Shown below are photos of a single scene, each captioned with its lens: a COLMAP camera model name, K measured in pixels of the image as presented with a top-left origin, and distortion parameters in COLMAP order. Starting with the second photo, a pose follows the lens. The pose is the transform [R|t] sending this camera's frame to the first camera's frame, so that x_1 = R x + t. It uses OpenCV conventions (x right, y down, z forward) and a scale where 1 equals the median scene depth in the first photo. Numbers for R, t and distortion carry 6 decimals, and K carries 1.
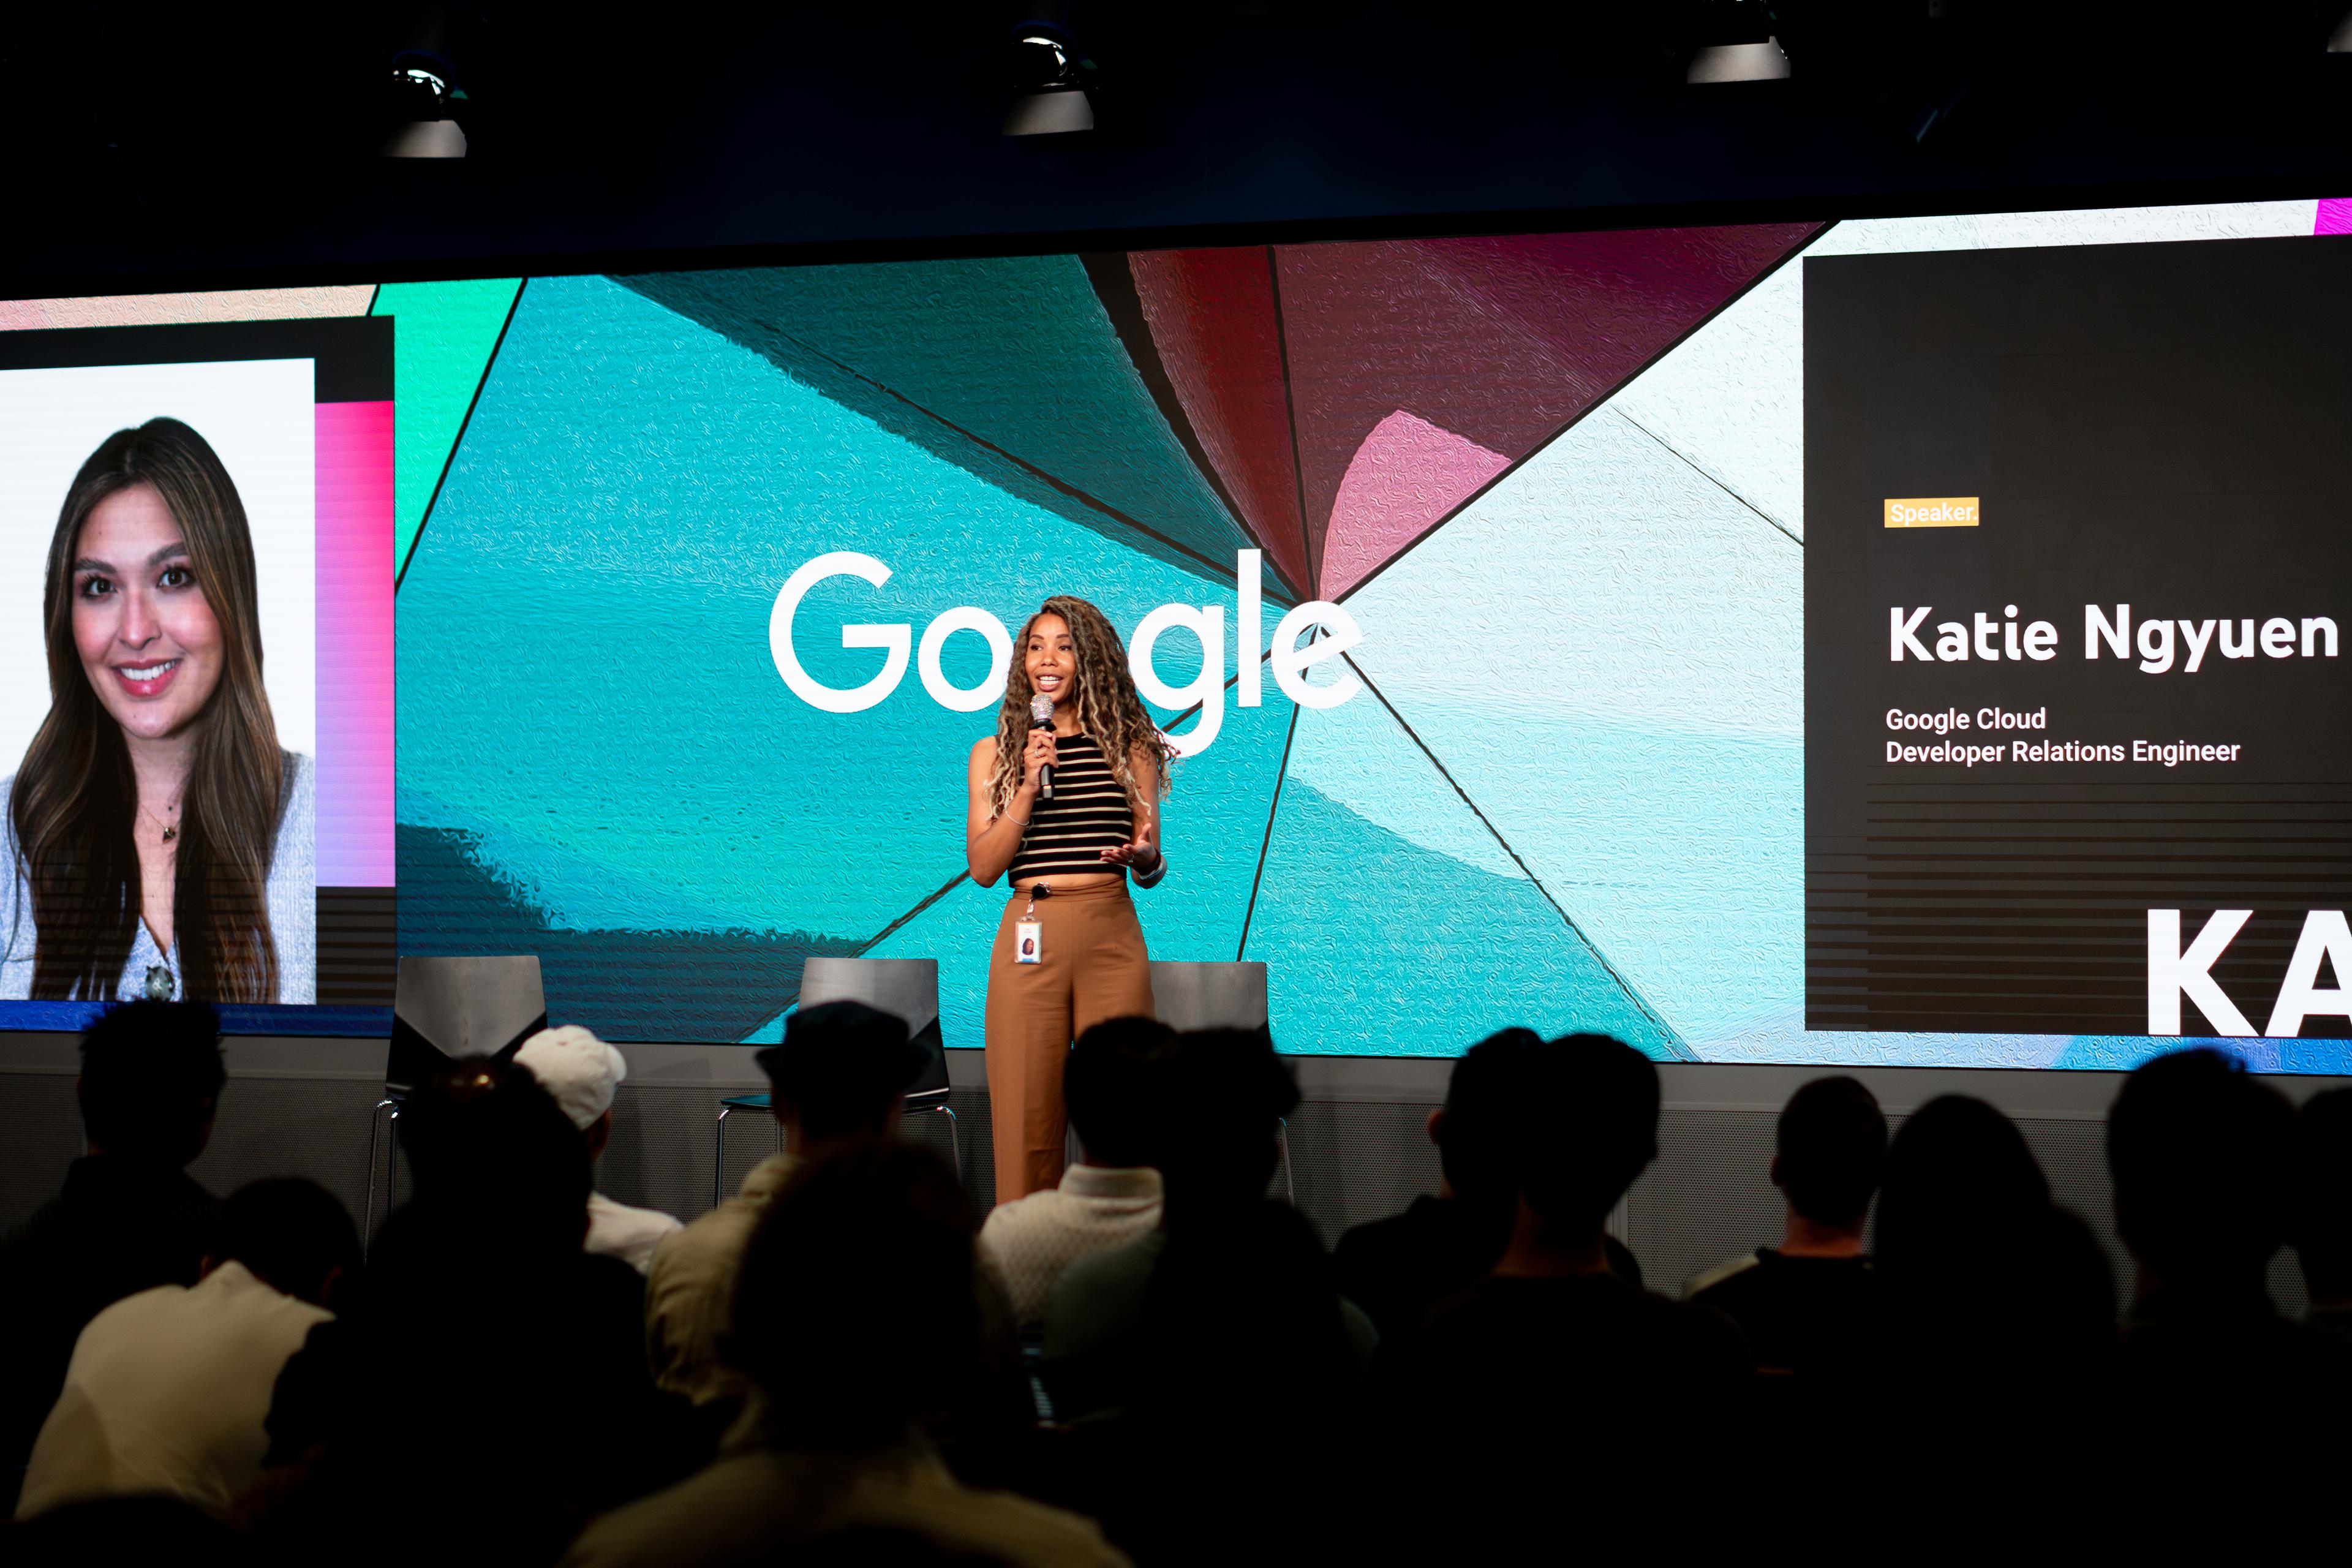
lens RADIAL K [[5023.3, 0, 1183.7], [0, 5023.3, 801.0], [0, 0, 1]] dist [0.000185, 0.000000]
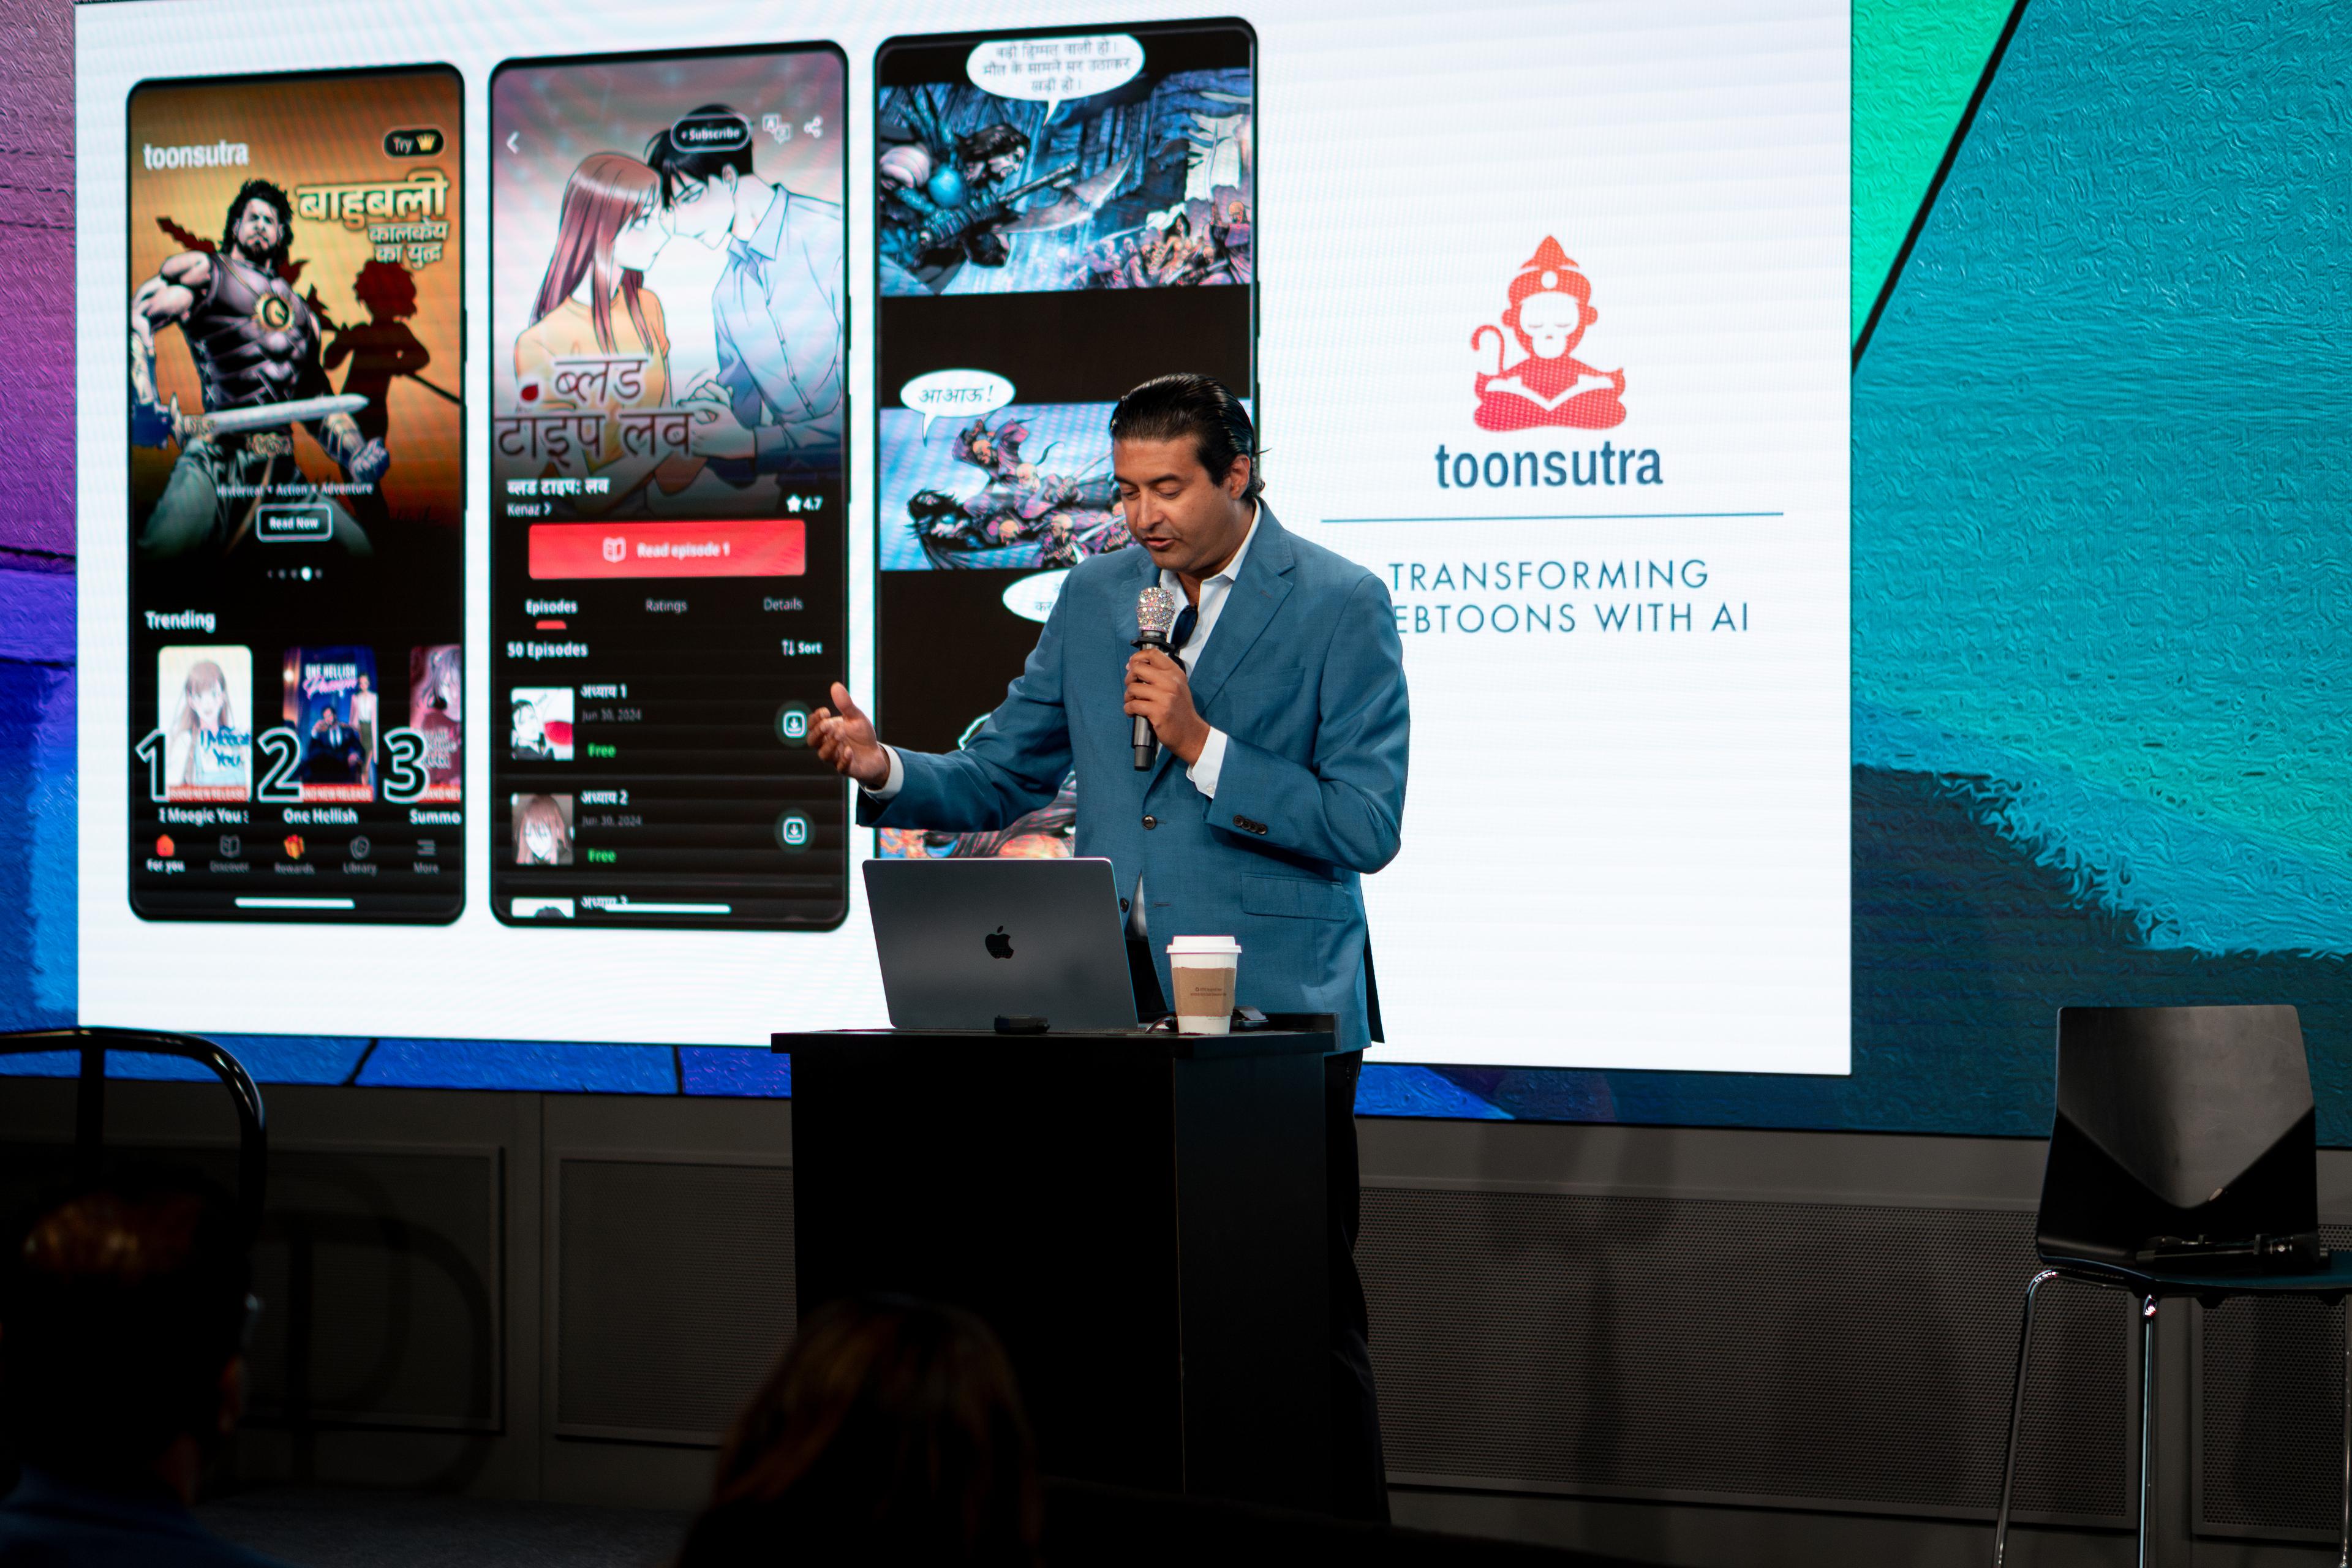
lens RADIAL K [[5023.3, 0, 1168.8], [0, 5023.3, 785.5], [0, 0, 1]] dist [0.000185, 0.000000]
pose [[0.999784, 0.002135, -0.020683, -0.233469], [-0.001867, 0.999914, 0.012967, -0.000459], [0.020709, -0.012926, 0.999702, 0.433689]]
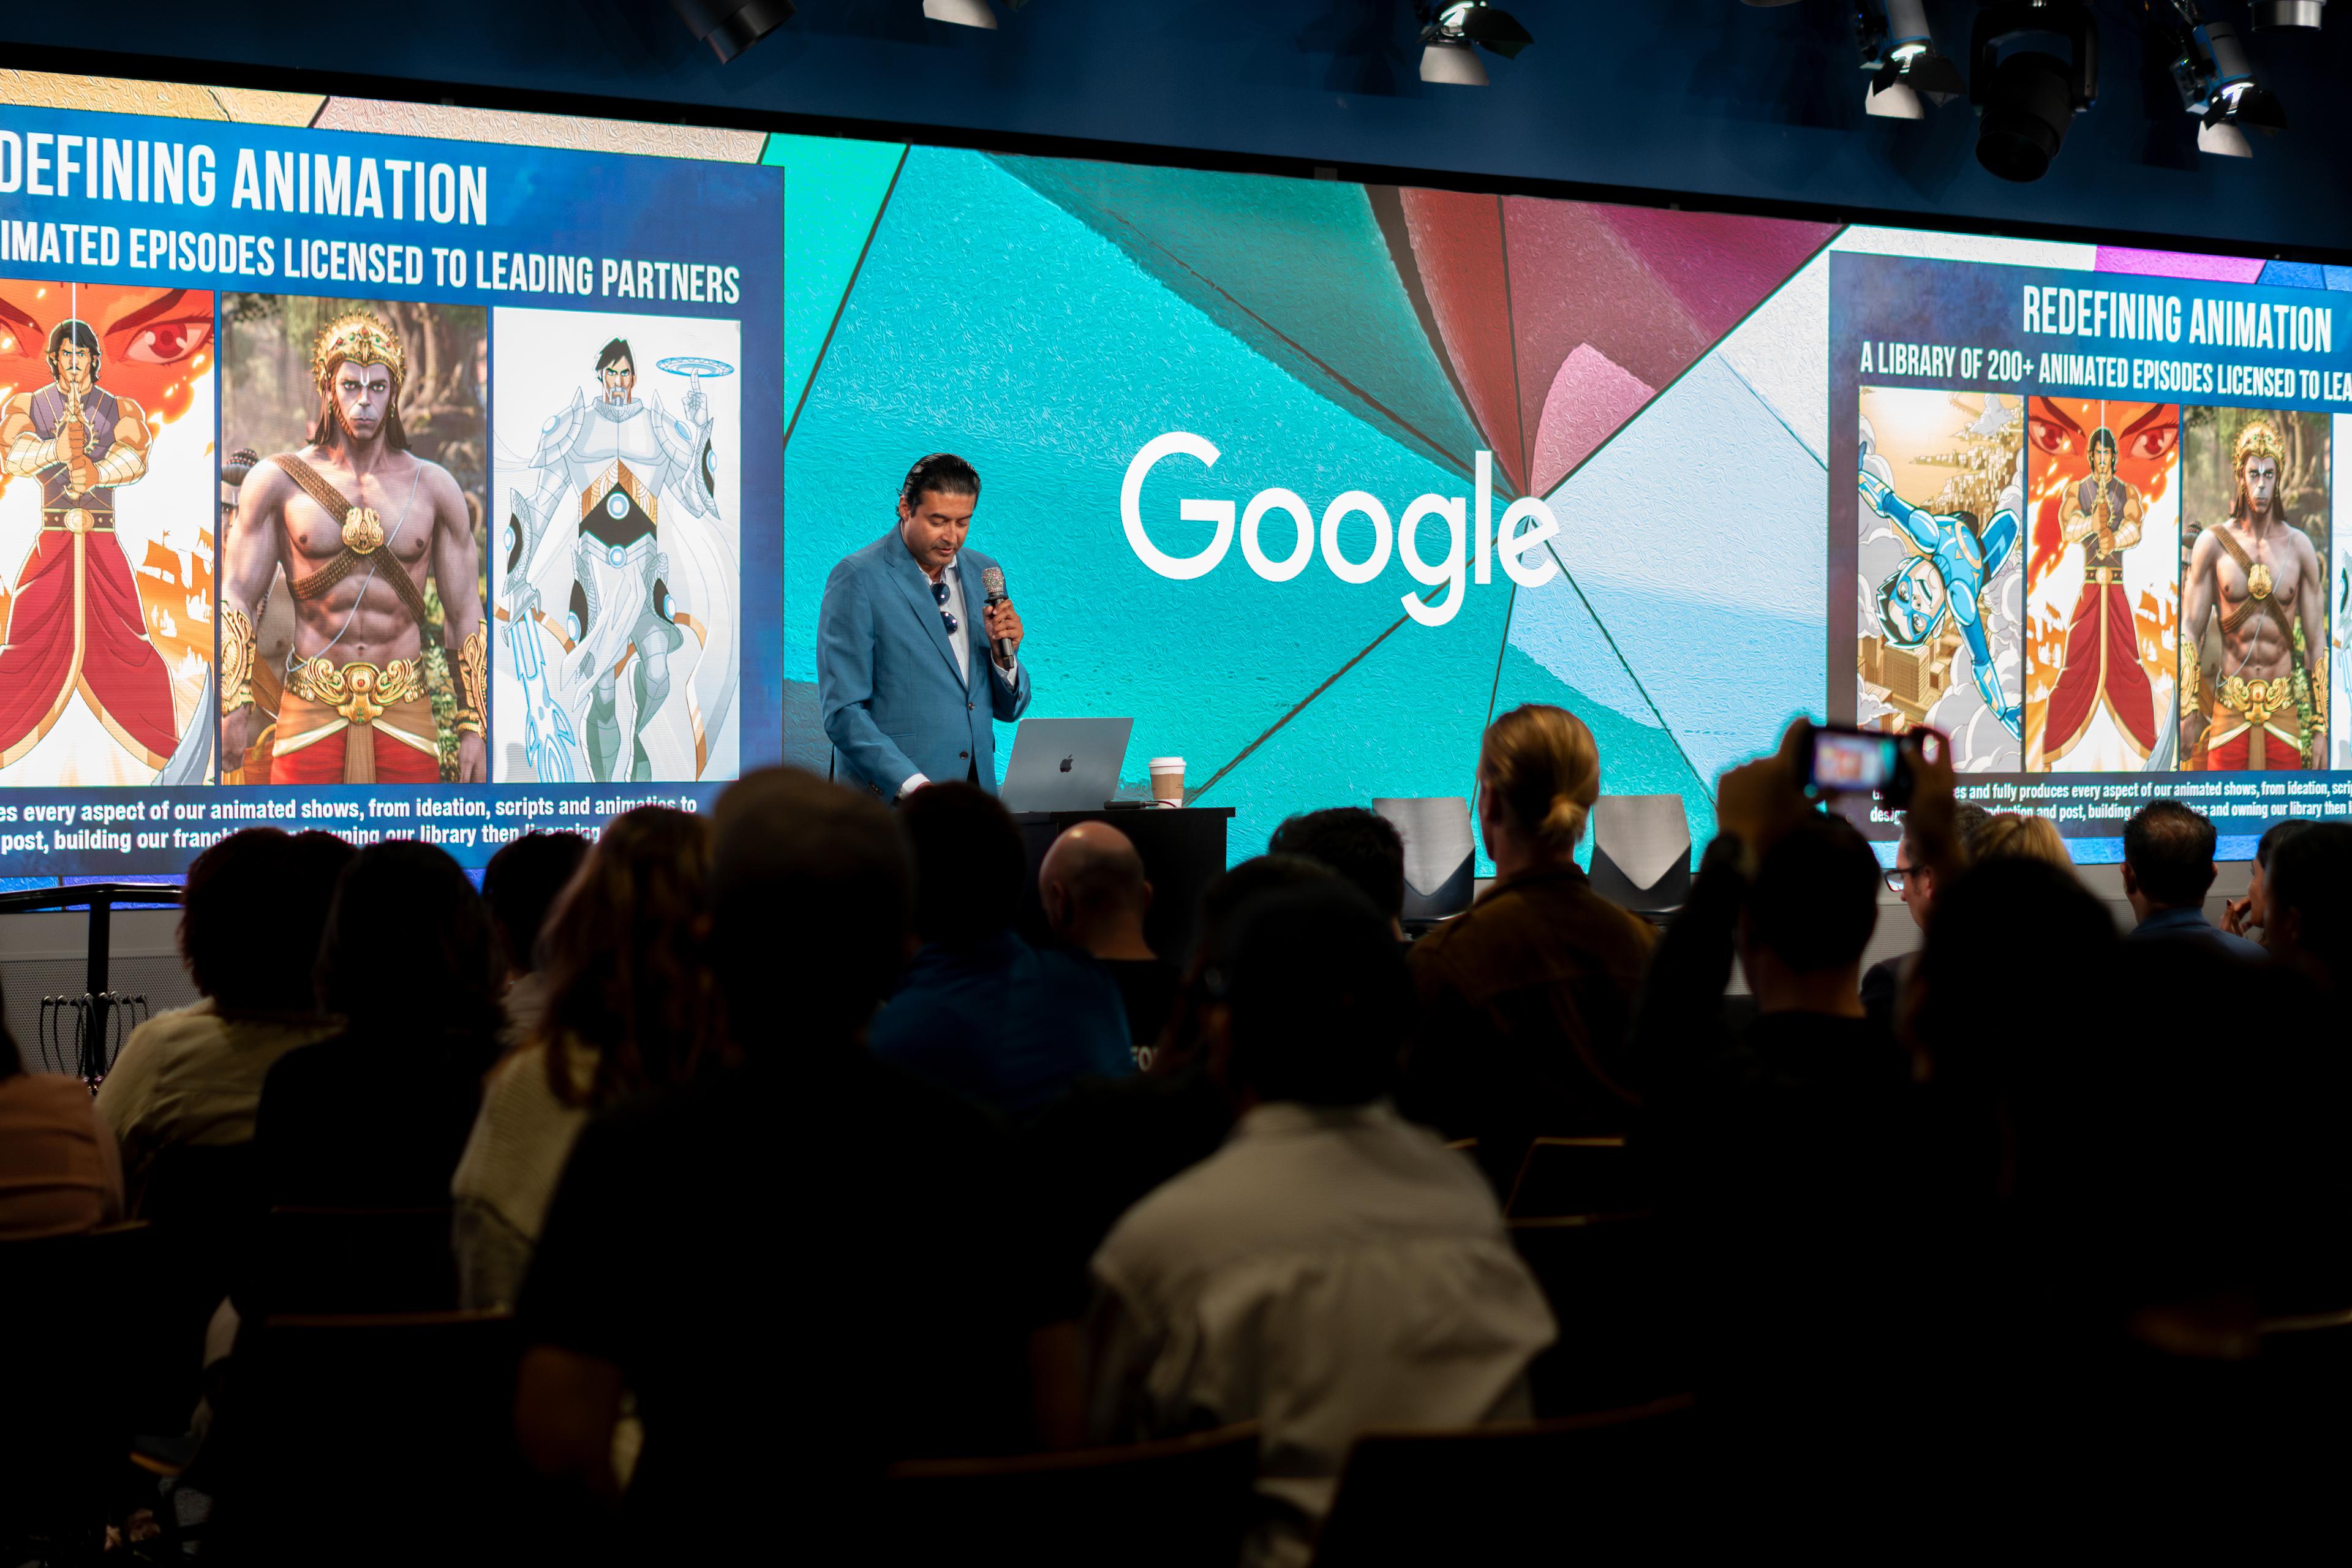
lens RADIAL K [[5023.3, 0, 1181.3], [0, 5023.3, 781.1], [0, 0, 1]] dist [0.000185, 0.000000]
pose [[0.515273, -0.013421, 0.856921, -1.009001], [-0.007622, 0.999766, 0.020241, 0.004104], [-0.856992, -0.016962, 0.515051, 0.438031]]
